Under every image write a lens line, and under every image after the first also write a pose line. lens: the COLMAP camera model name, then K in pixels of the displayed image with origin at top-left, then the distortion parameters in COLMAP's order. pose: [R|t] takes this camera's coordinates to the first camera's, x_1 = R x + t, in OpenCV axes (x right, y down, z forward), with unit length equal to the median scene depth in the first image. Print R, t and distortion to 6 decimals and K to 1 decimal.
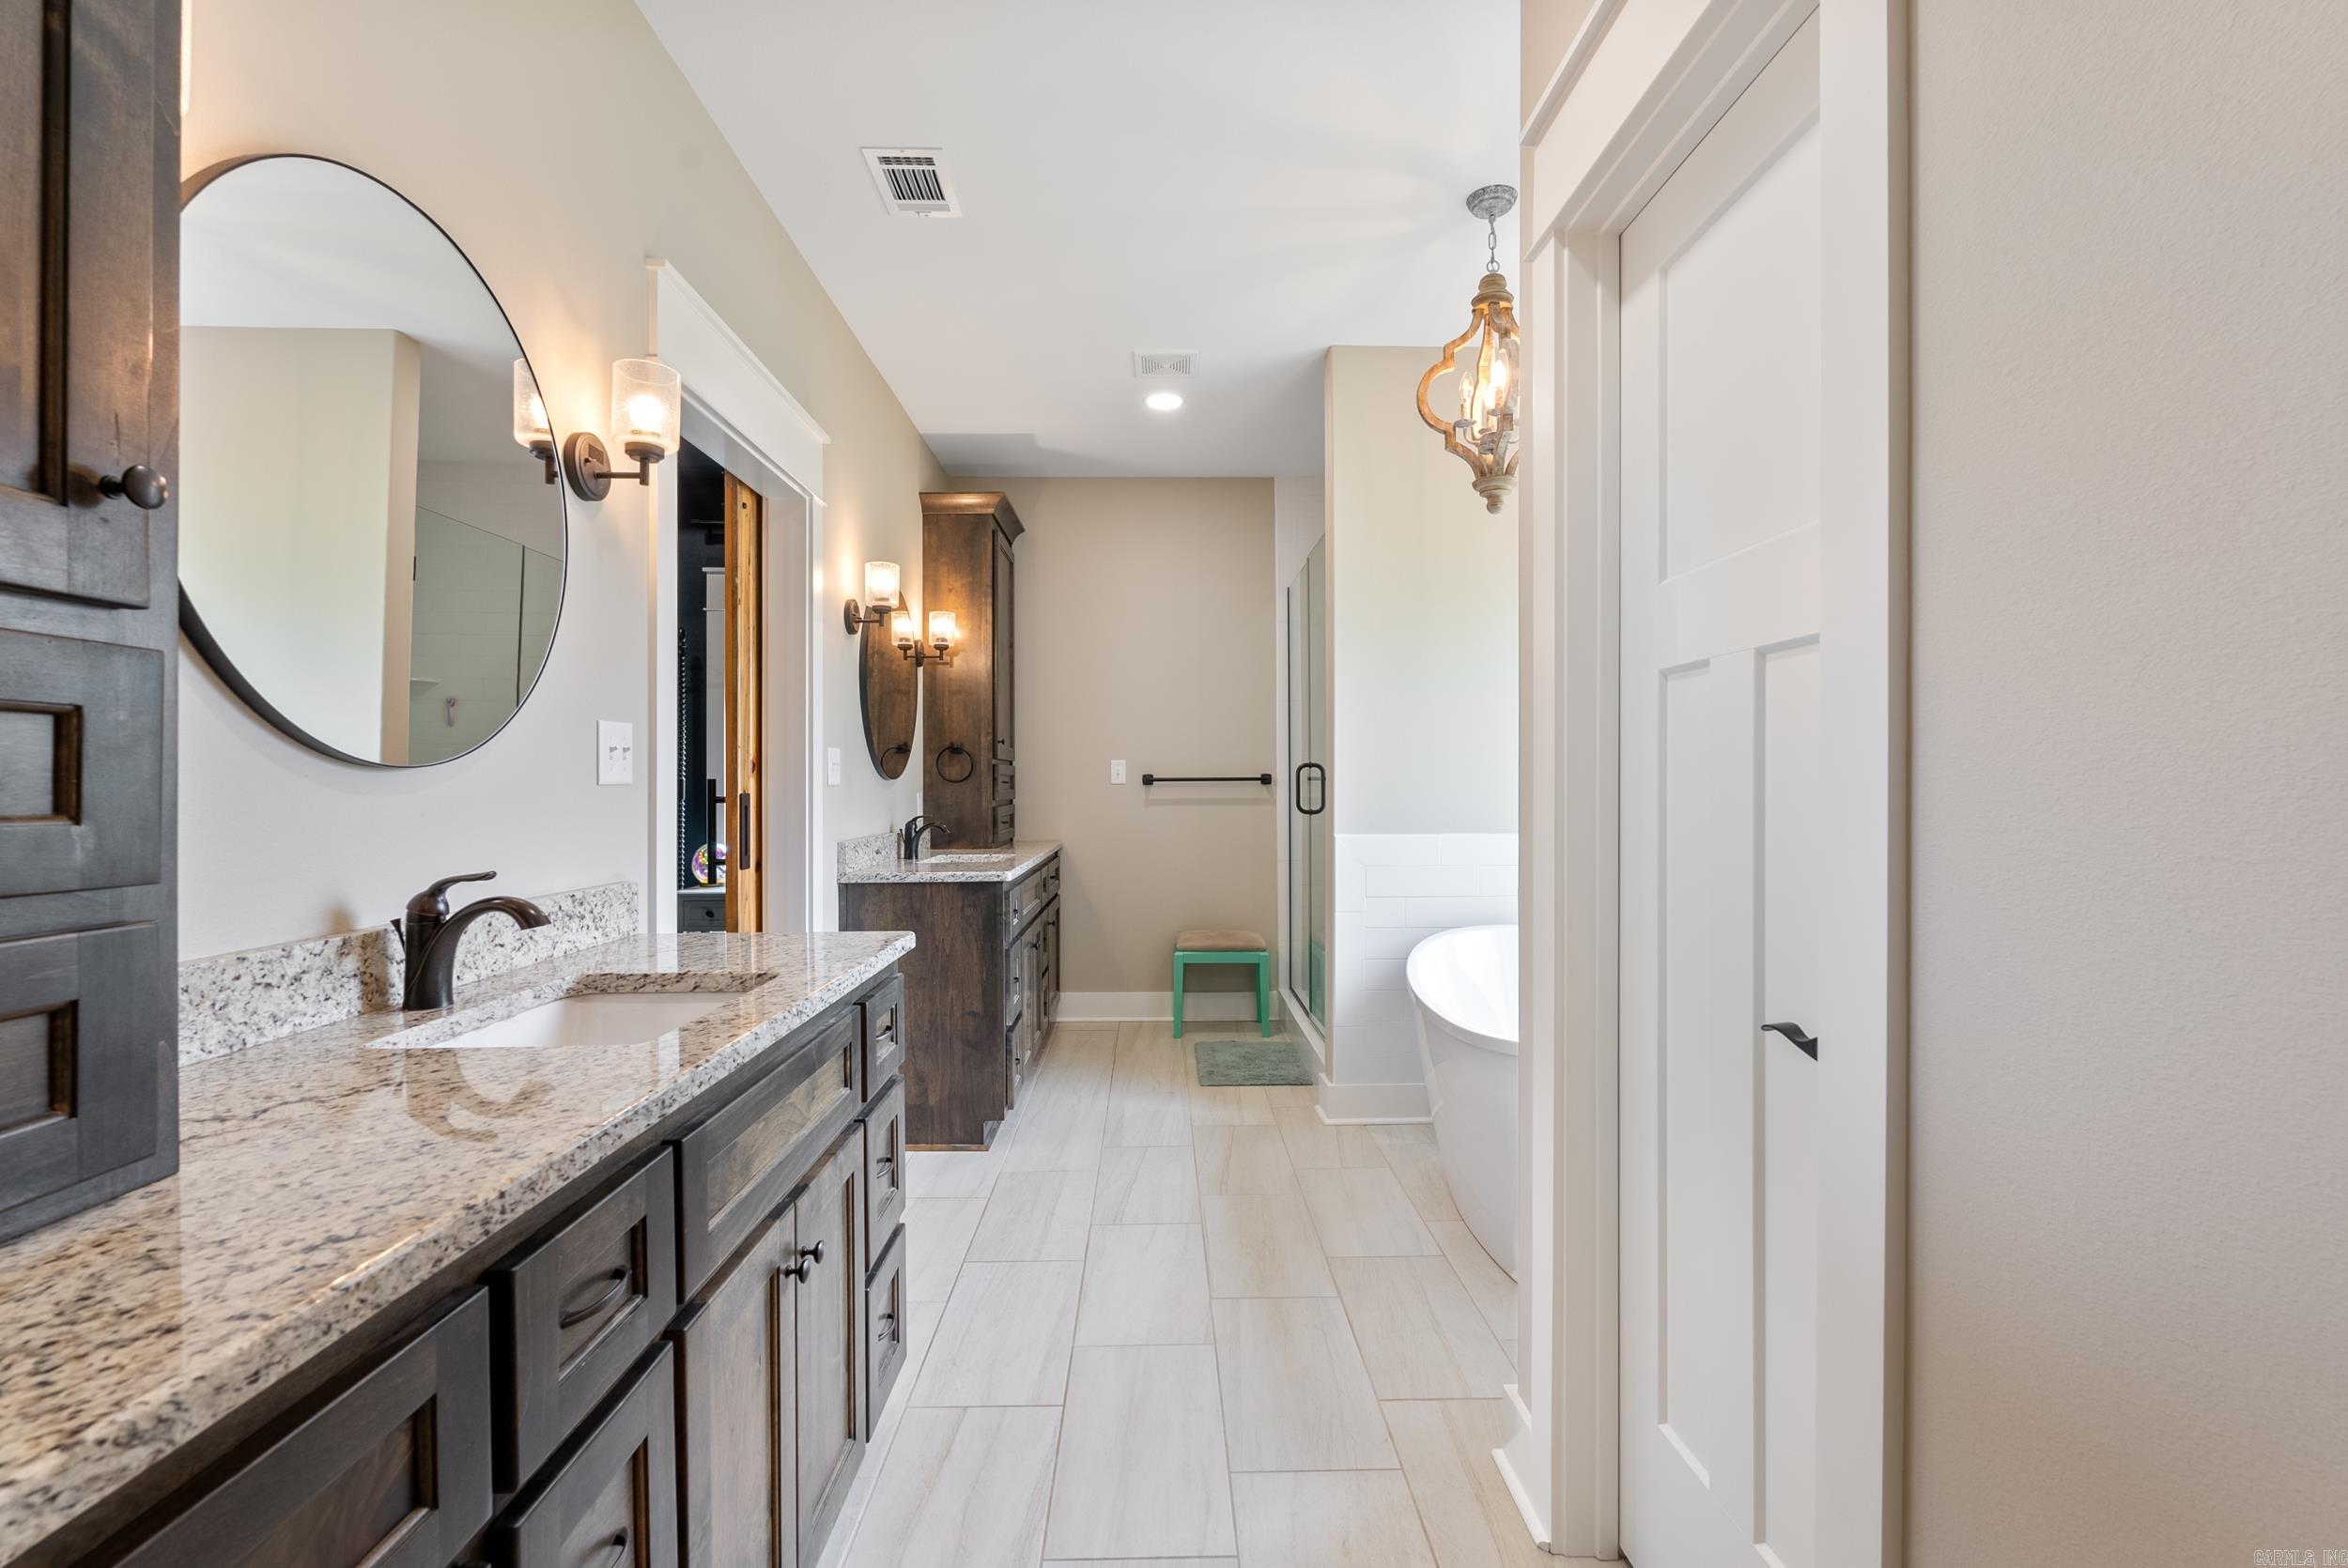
lens RADIAL K [[1036.8, 0, 1174.5], [0, 1036.8, 784.9], [0, 0, 1]] dist [-0.004865, -0.000691]
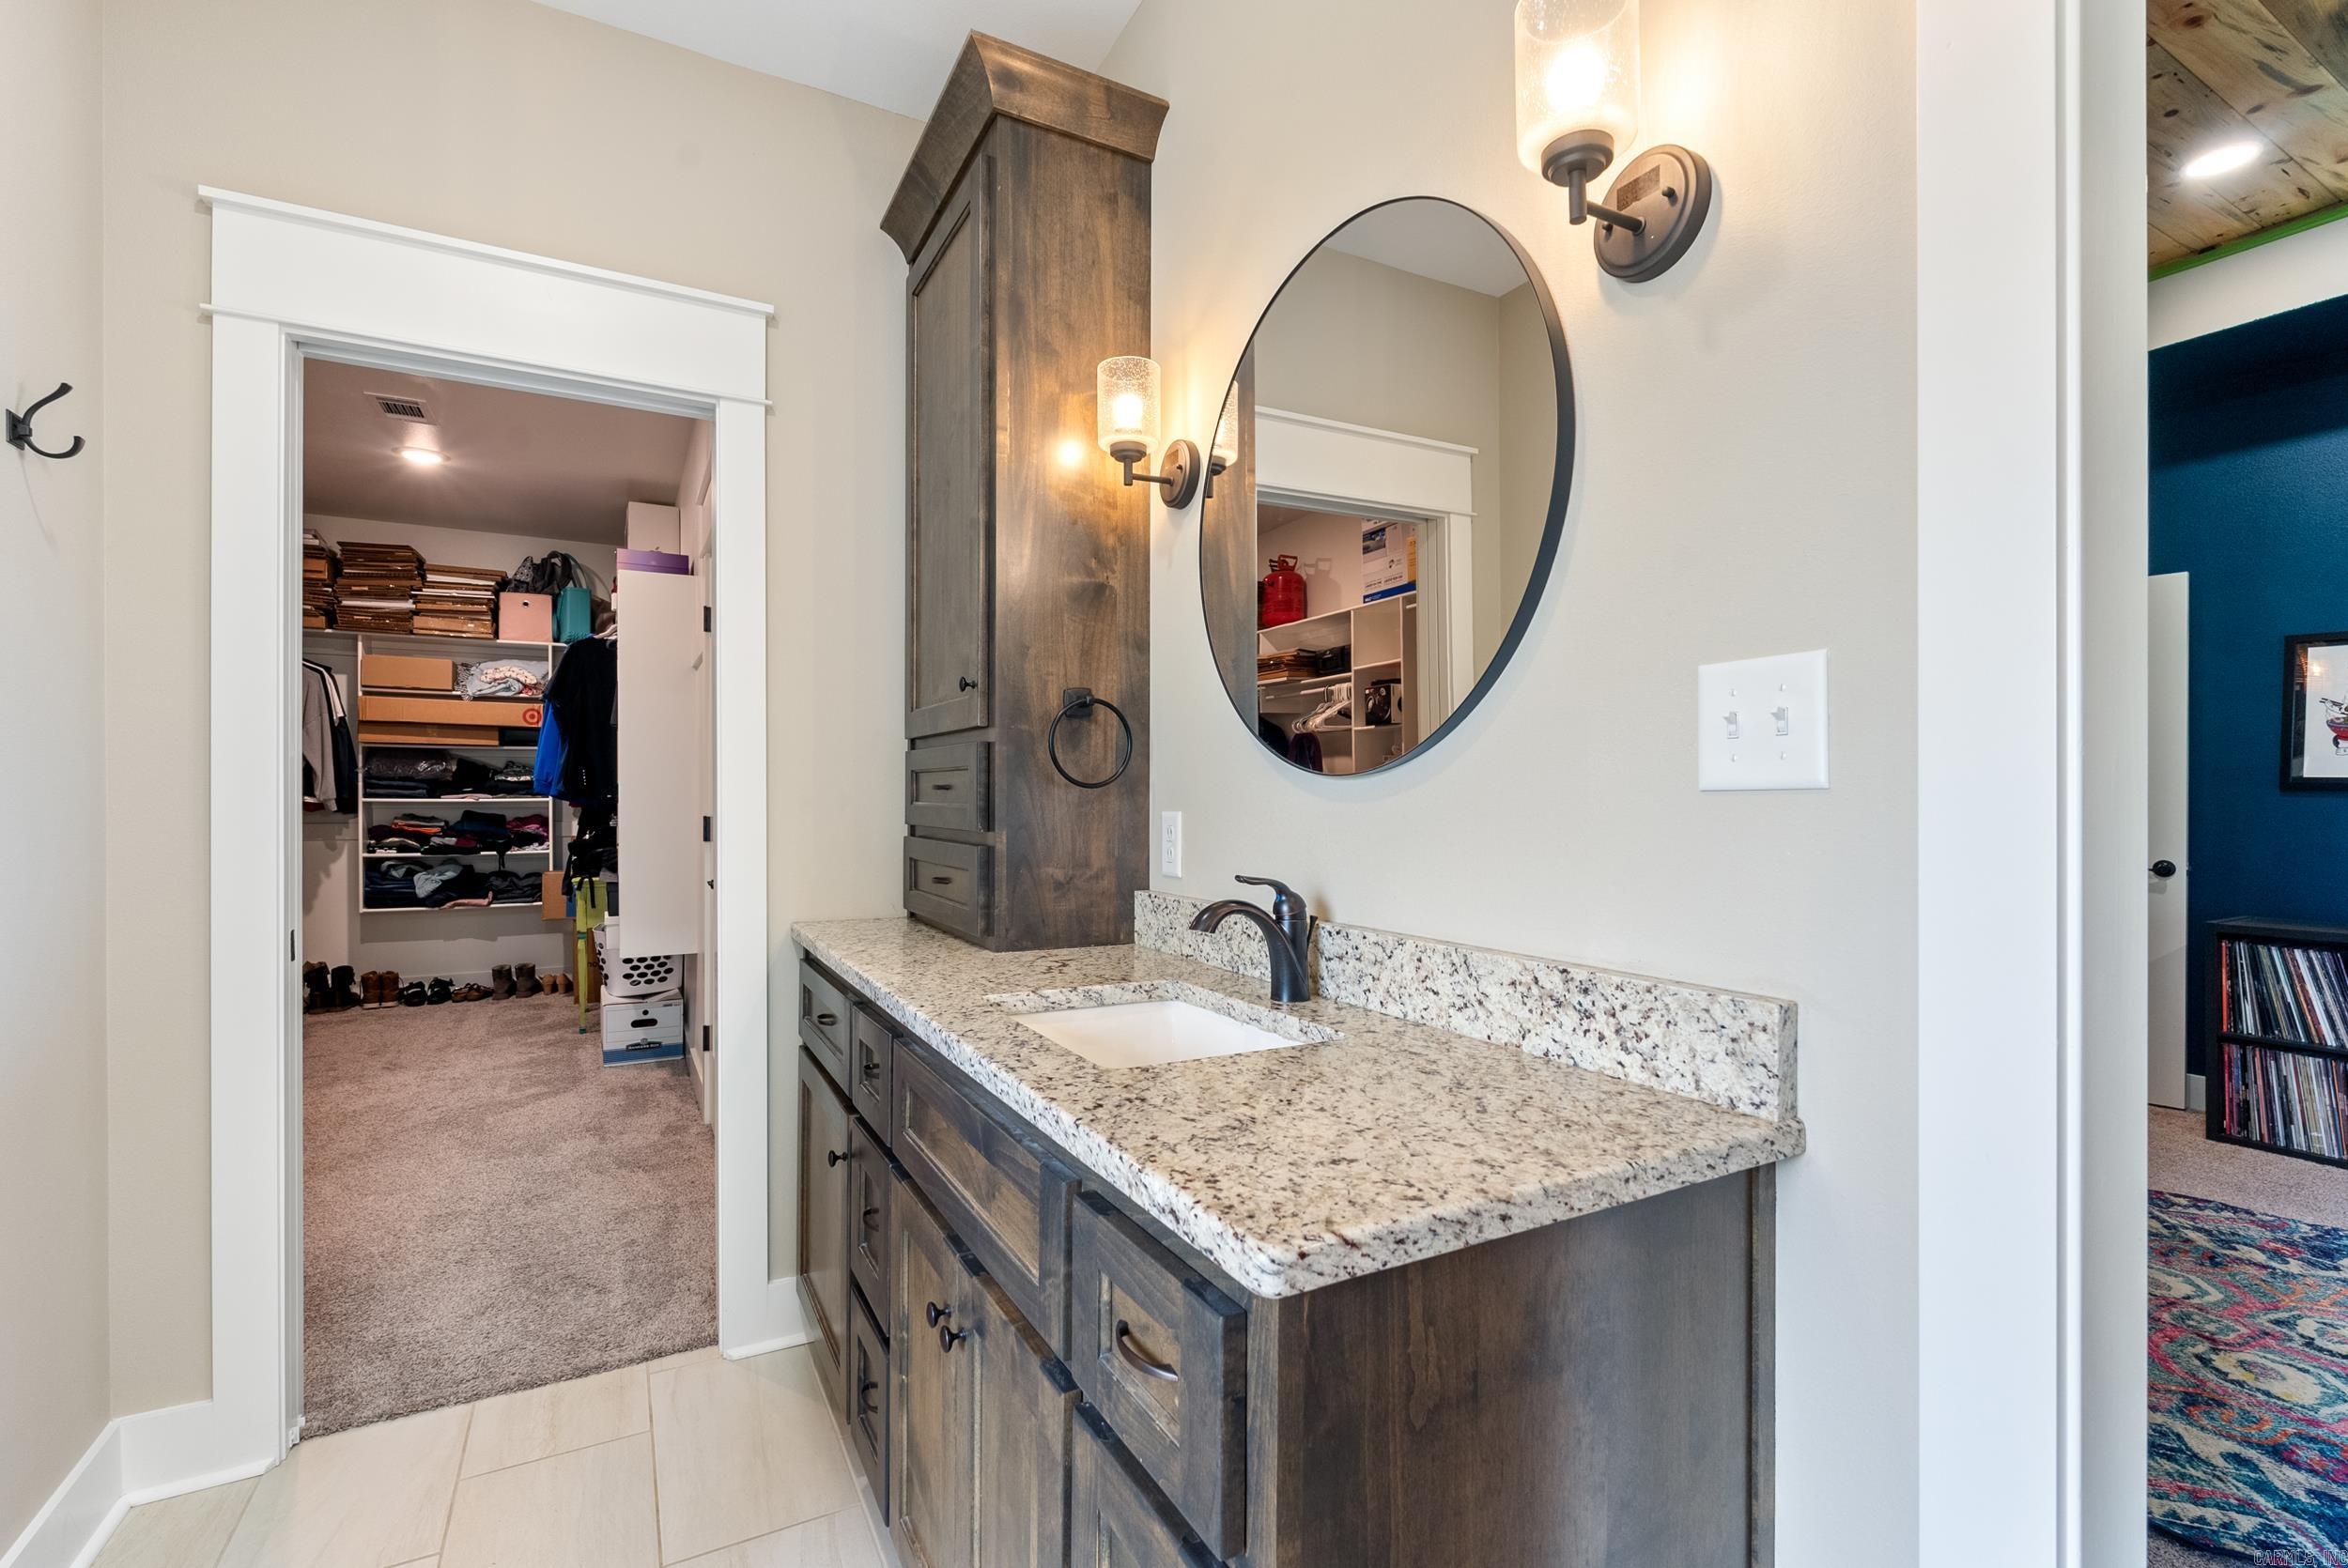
lens RADIAL K [[1036.8, 0, 1173.4], [0, 1036.8, 791.4], [0, 0, 1]] dist [-0.004865, -0.000691]
pose [[-0.888417, -0.000450, -0.459037, -0.094027], [0.001994, 0.999986, -0.004839, 0.002900], [0.459033, -0.005215, -0.888404, 1.482395]]
